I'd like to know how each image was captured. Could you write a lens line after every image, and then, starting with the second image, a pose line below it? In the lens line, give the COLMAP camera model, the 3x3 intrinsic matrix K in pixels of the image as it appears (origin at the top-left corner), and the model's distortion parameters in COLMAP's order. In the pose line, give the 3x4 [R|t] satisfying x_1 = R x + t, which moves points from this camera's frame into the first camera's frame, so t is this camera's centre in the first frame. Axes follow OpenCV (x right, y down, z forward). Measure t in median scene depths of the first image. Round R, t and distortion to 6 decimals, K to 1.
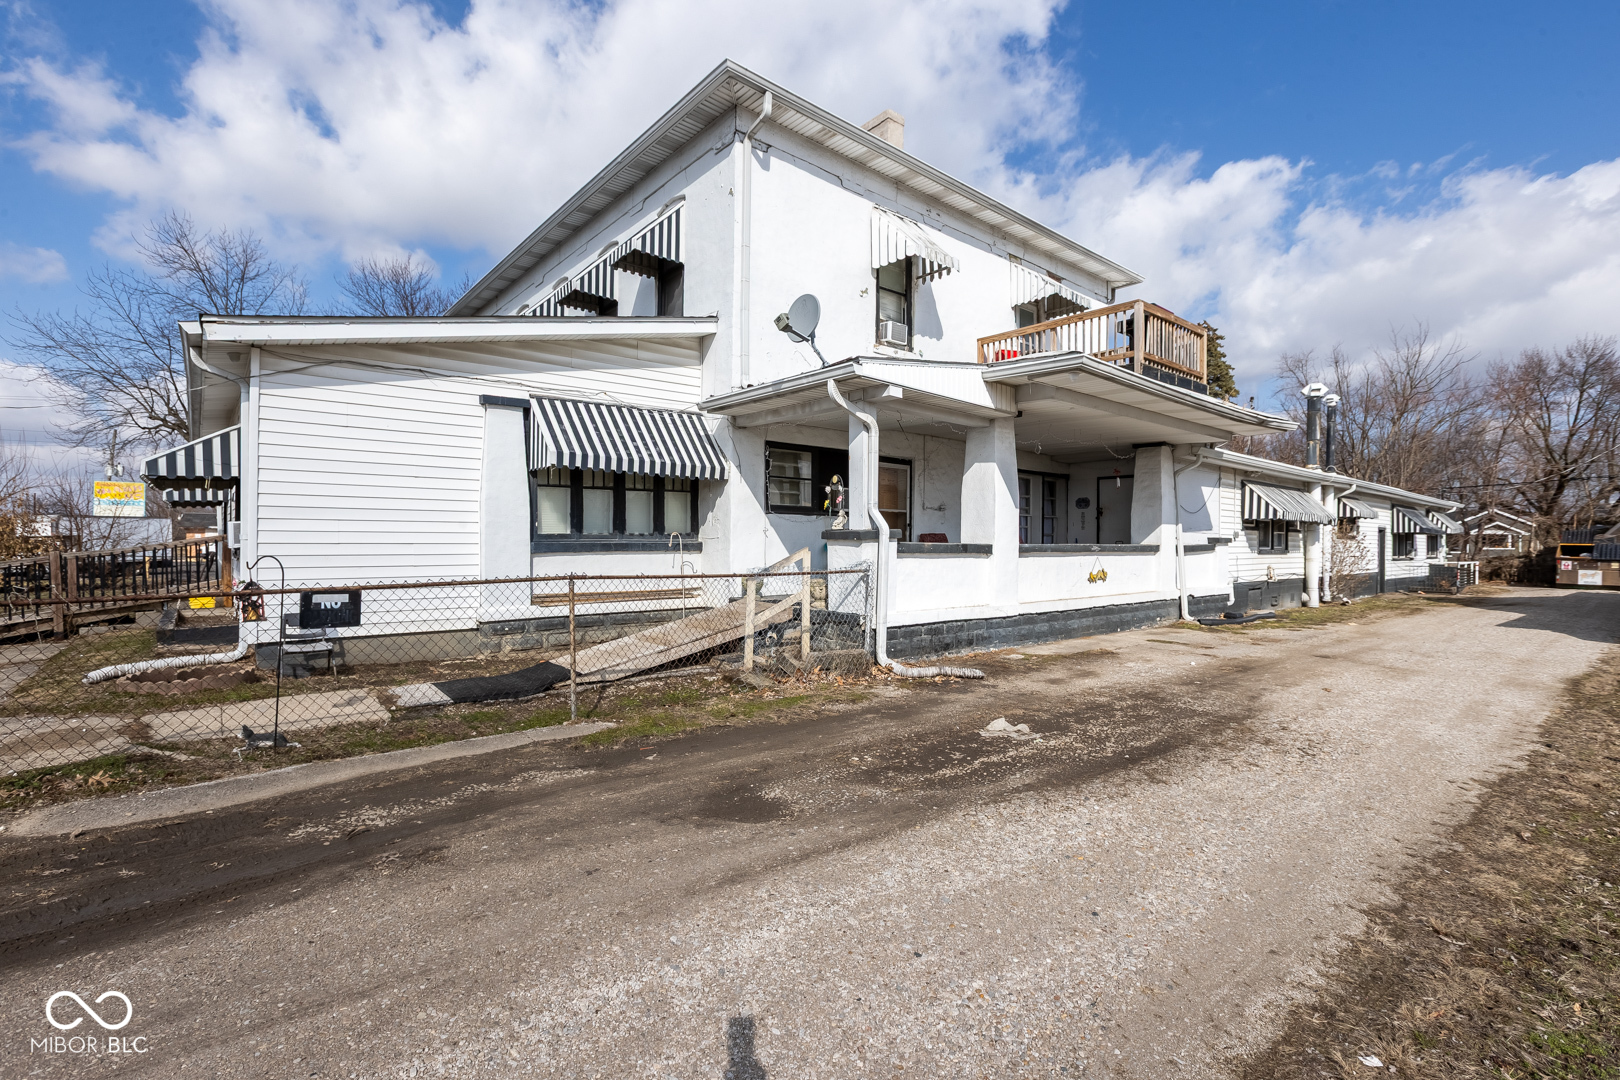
lens RADIAL K [[731.4, 0, 810.0], [0, 731.4, 540.0], [0, 0, 1]] dist [-0.001988, 0.000409]
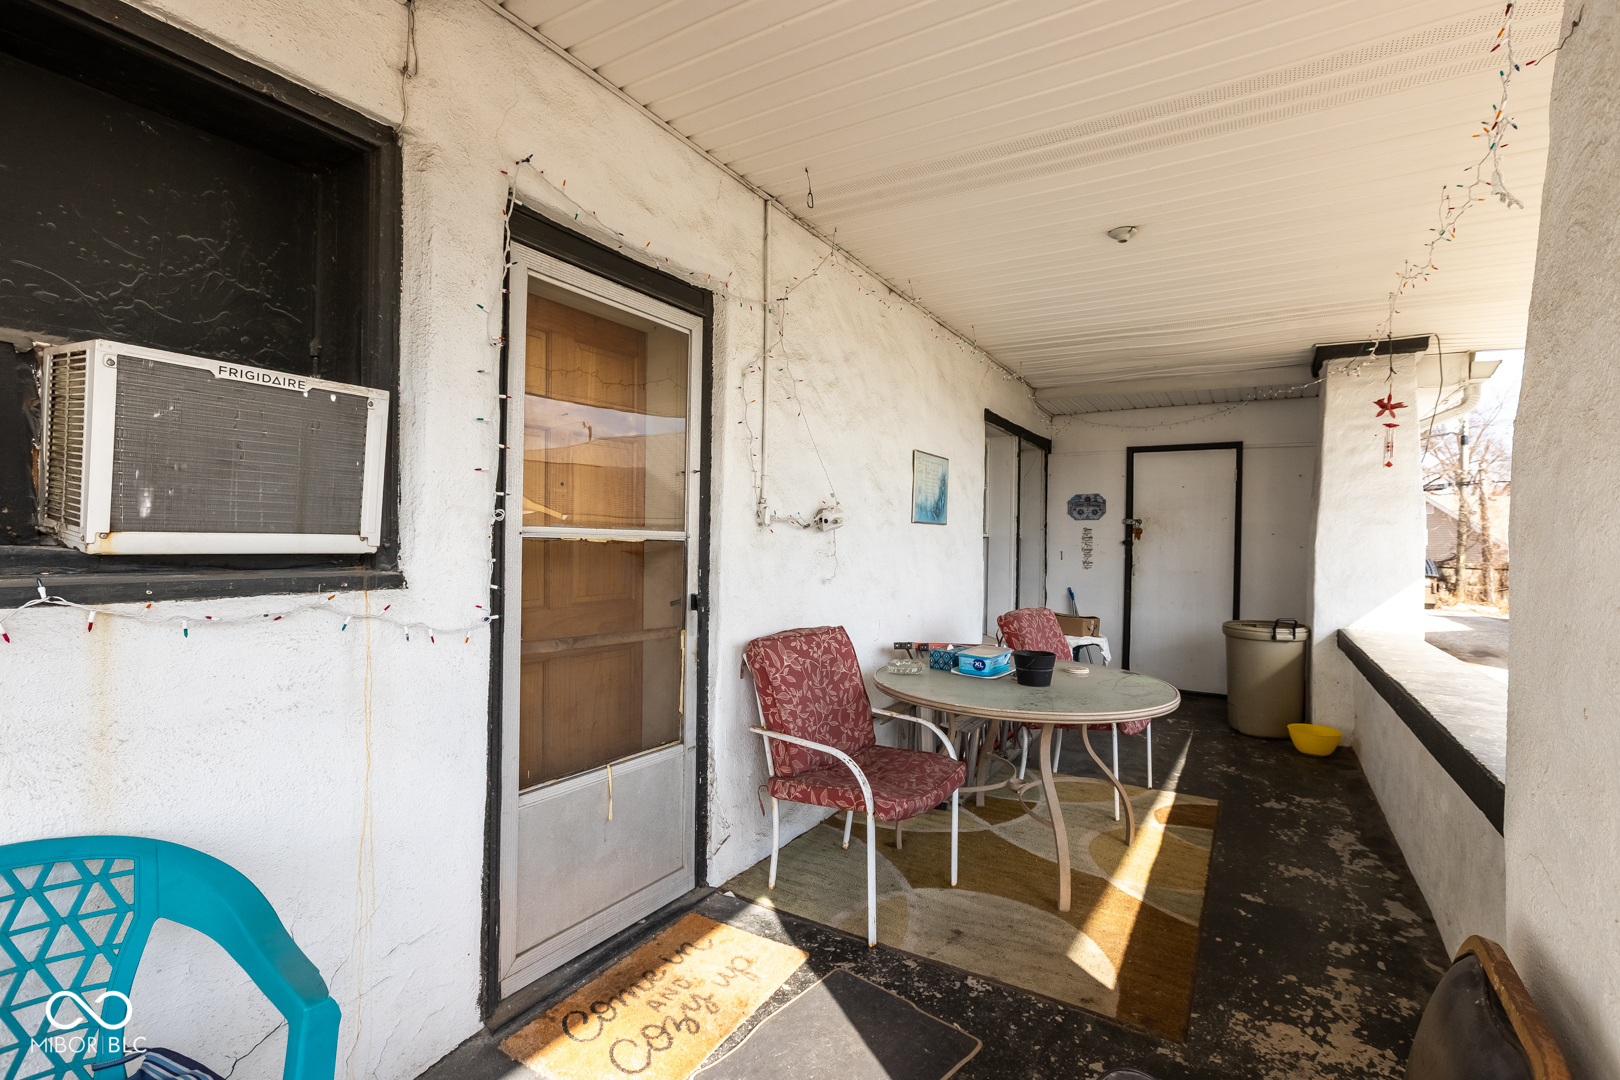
lens RADIAL K [[731.4, 0, 810.0], [0, 731.4, 540.0], [0, 0, 1]] dist [-0.001988, 0.000409]
pose [[0.949989, 0.006112, 0.312224, 0.097032], [-0.007991, 0.999957, 0.004736, -0.037791], [-0.312182, -0.006994, 0.949997, 0.762504]]
